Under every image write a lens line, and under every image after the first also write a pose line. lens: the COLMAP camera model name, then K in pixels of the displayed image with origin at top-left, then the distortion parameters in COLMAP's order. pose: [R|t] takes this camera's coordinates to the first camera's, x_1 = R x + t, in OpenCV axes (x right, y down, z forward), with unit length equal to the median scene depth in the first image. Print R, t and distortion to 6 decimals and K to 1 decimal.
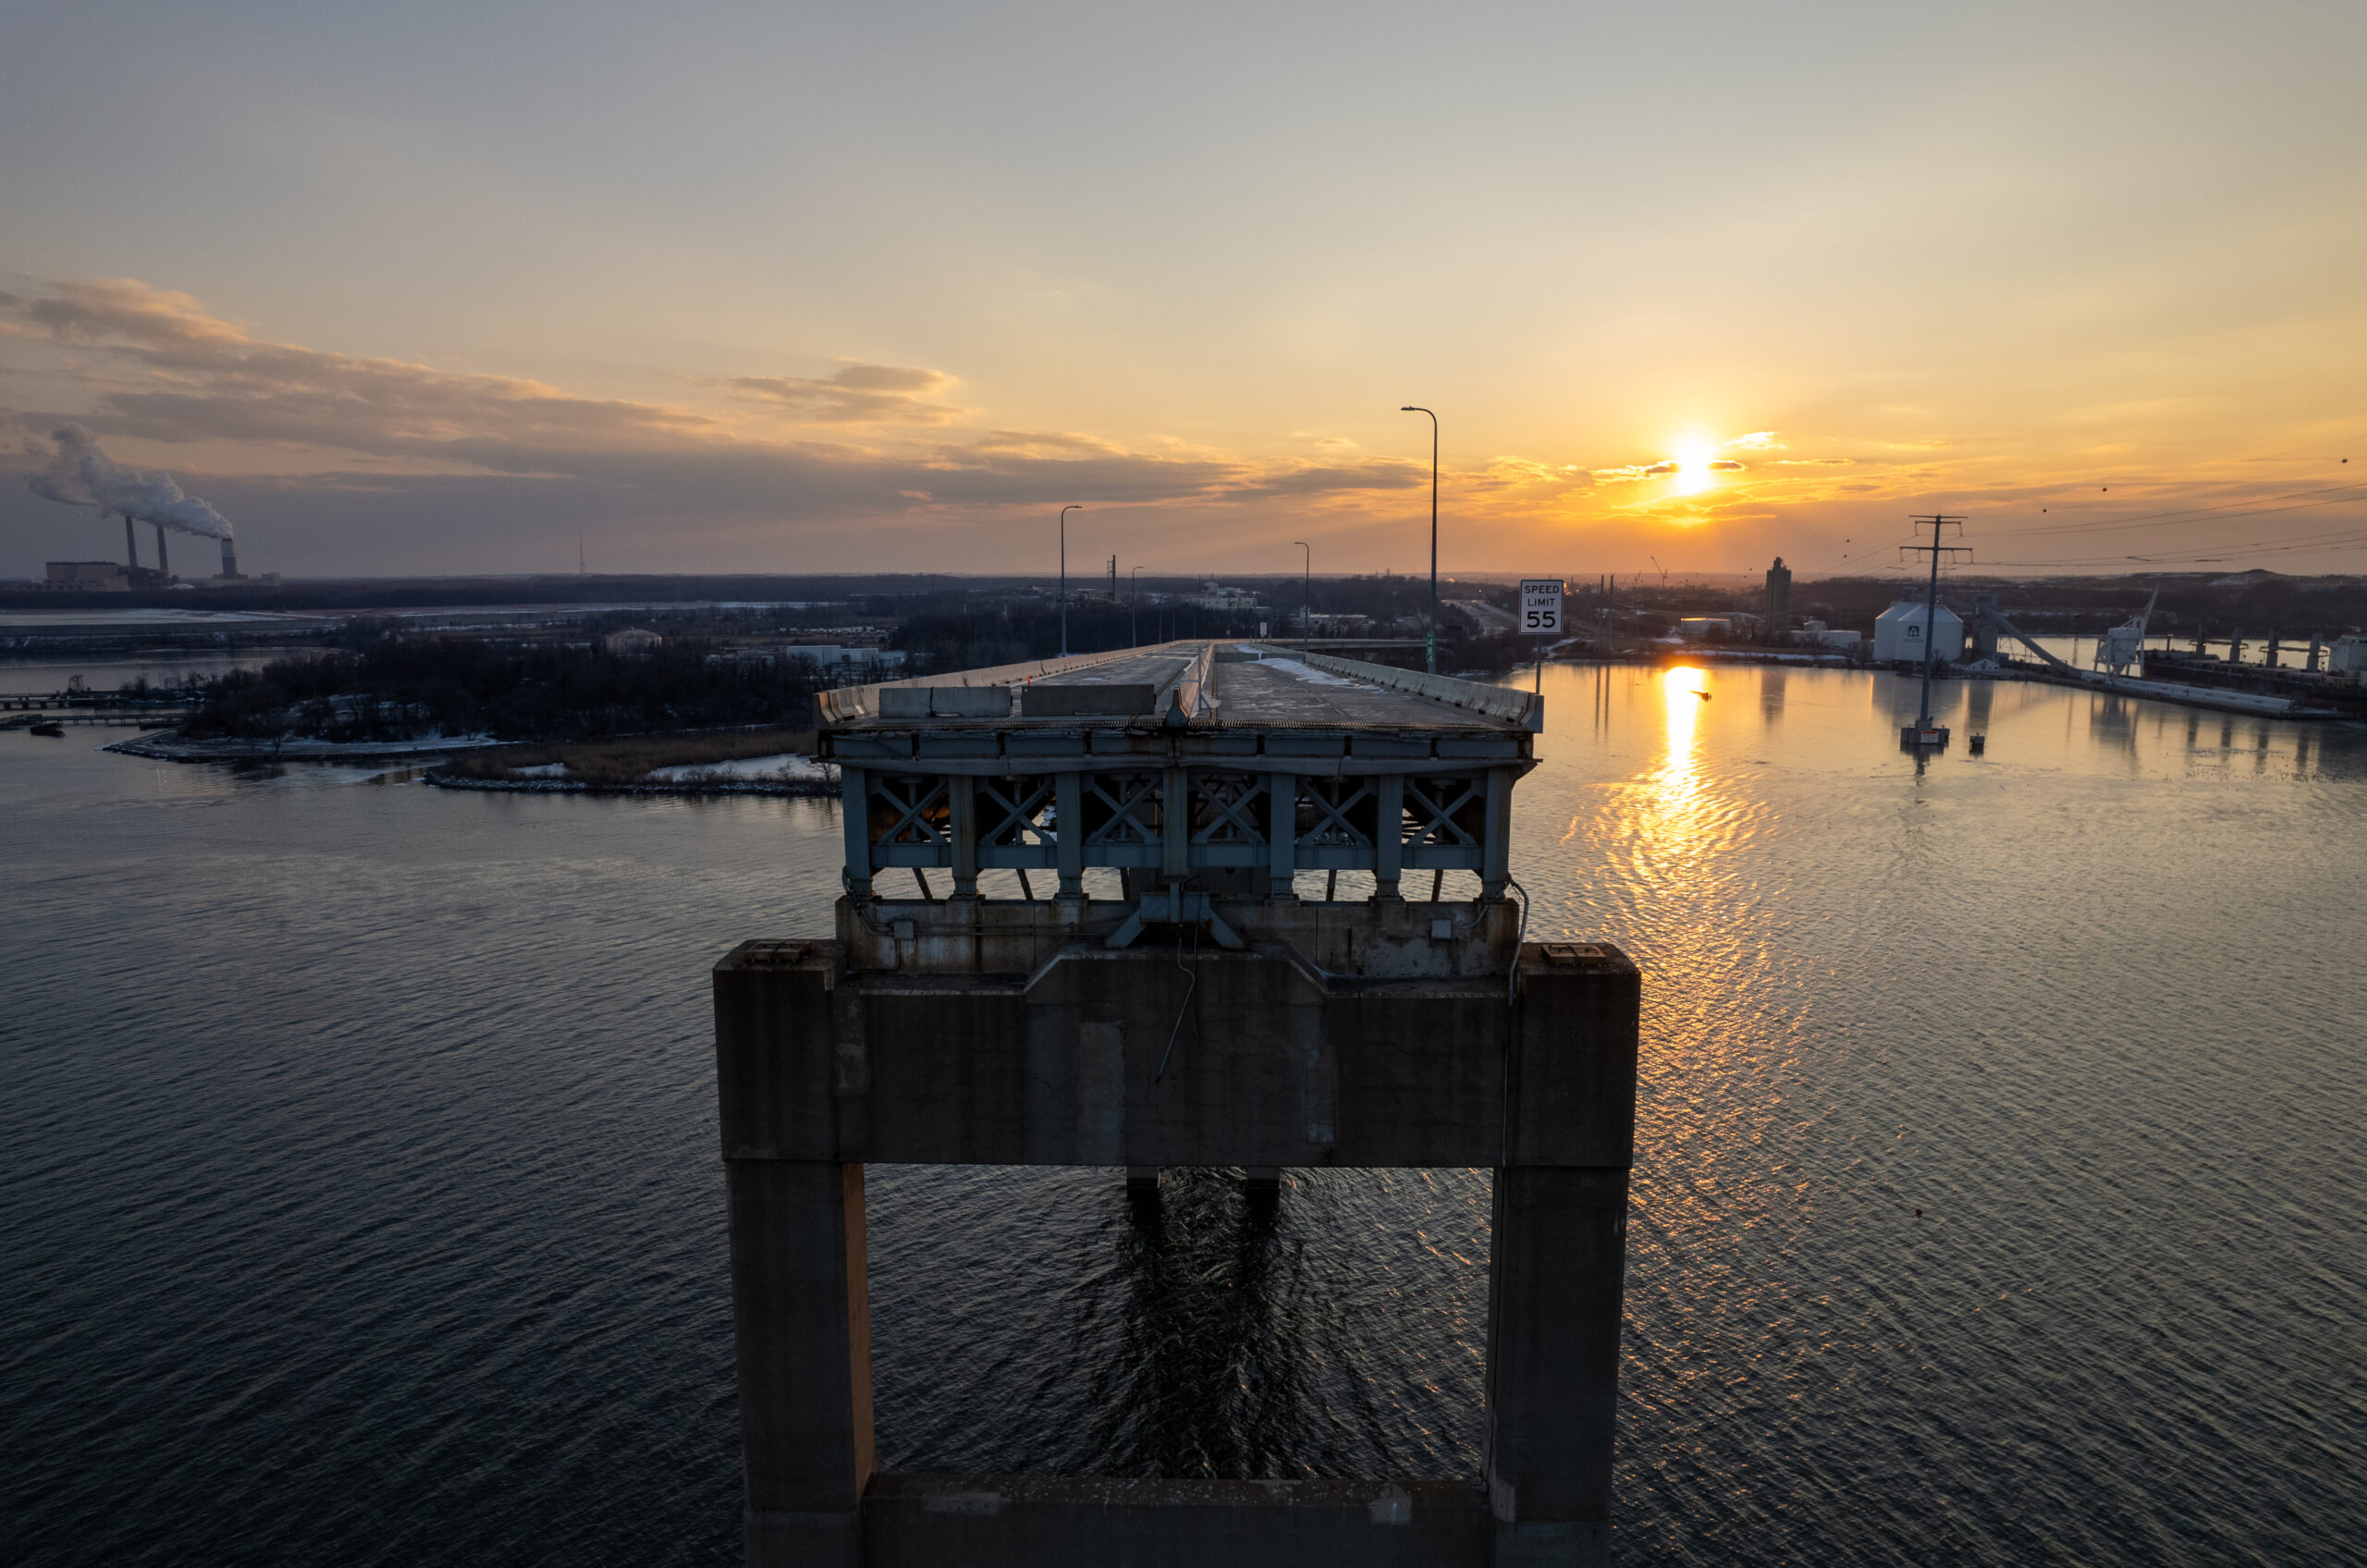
lens RADIAL K [[1553.4, 0, 1195.4], [0, 1553.4, 806.7], [0, 0, 1]] dist [-0.072624, 0.067397]
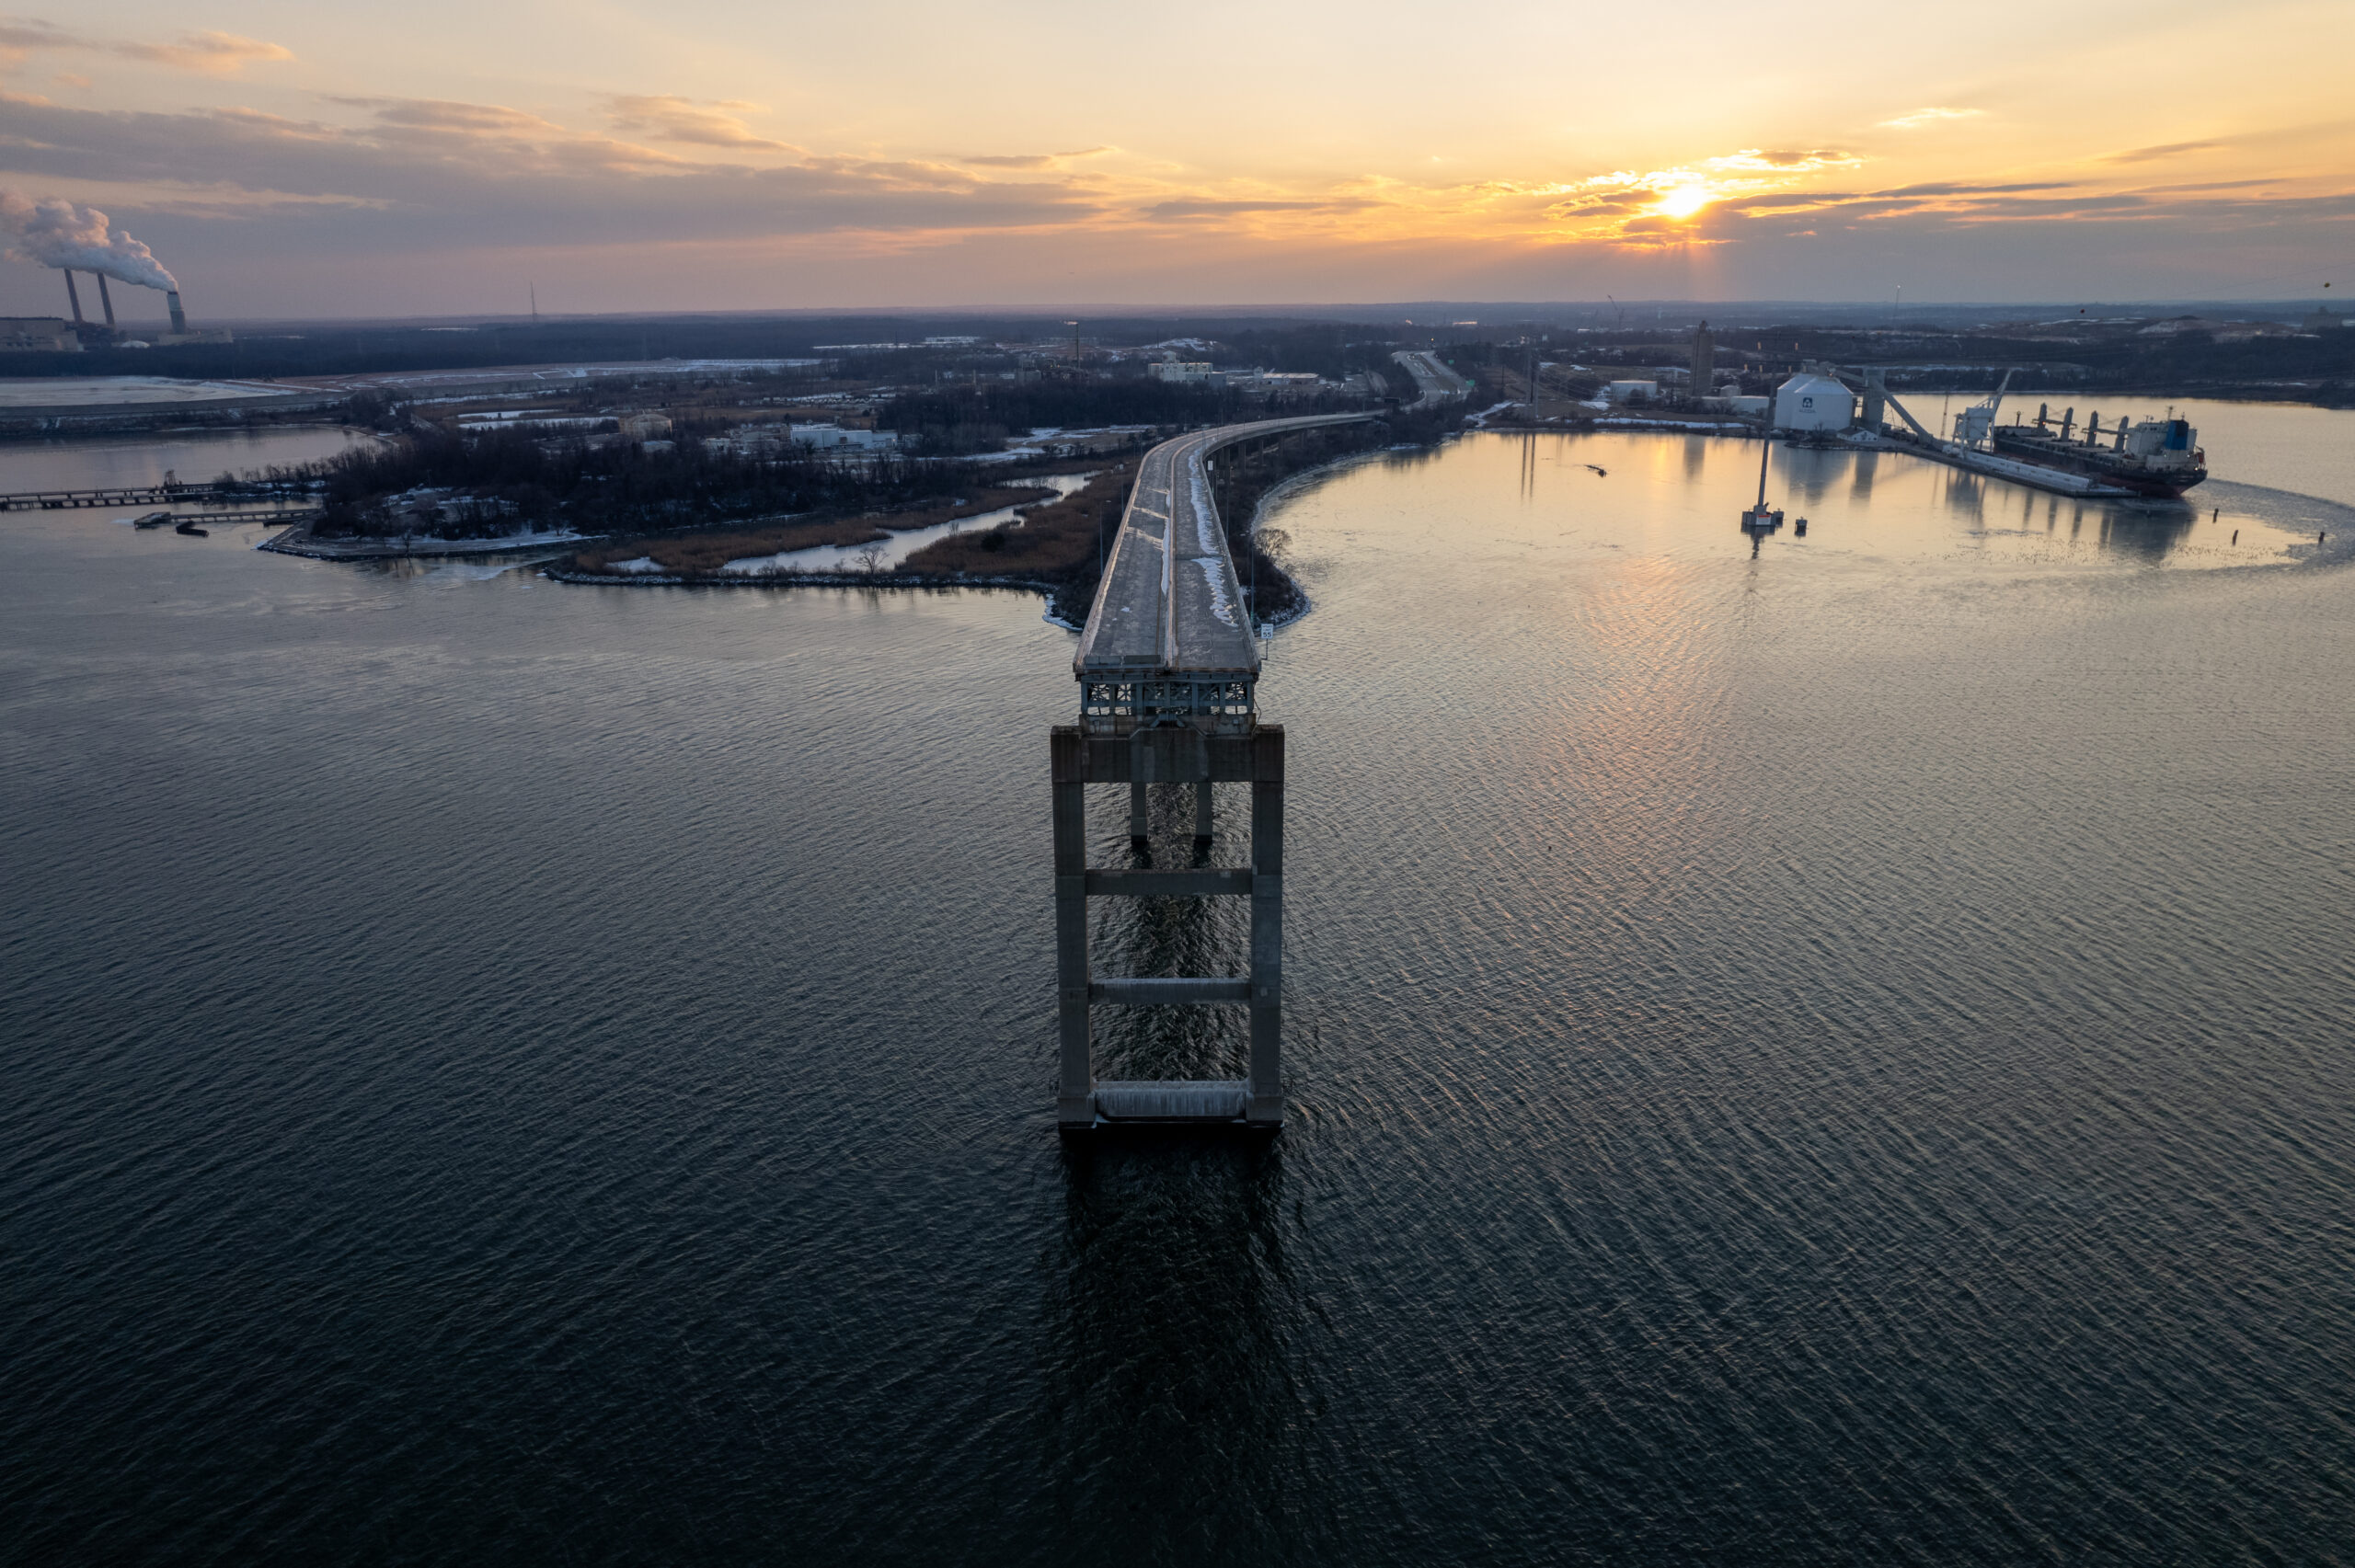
lens RADIAL K [[1545.3, 0, 1189.4], [0, 1545.3, 806.6], [0, 0, 1]] dist [-0.072624, 0.067397]
pose [[0.999720, -0.012369, 0.020168, -0.002957], [0.008832, 0.985938, 0.166879, -0.027442], [-0.021949, -0.166654, 0.985771, -0.218510]]
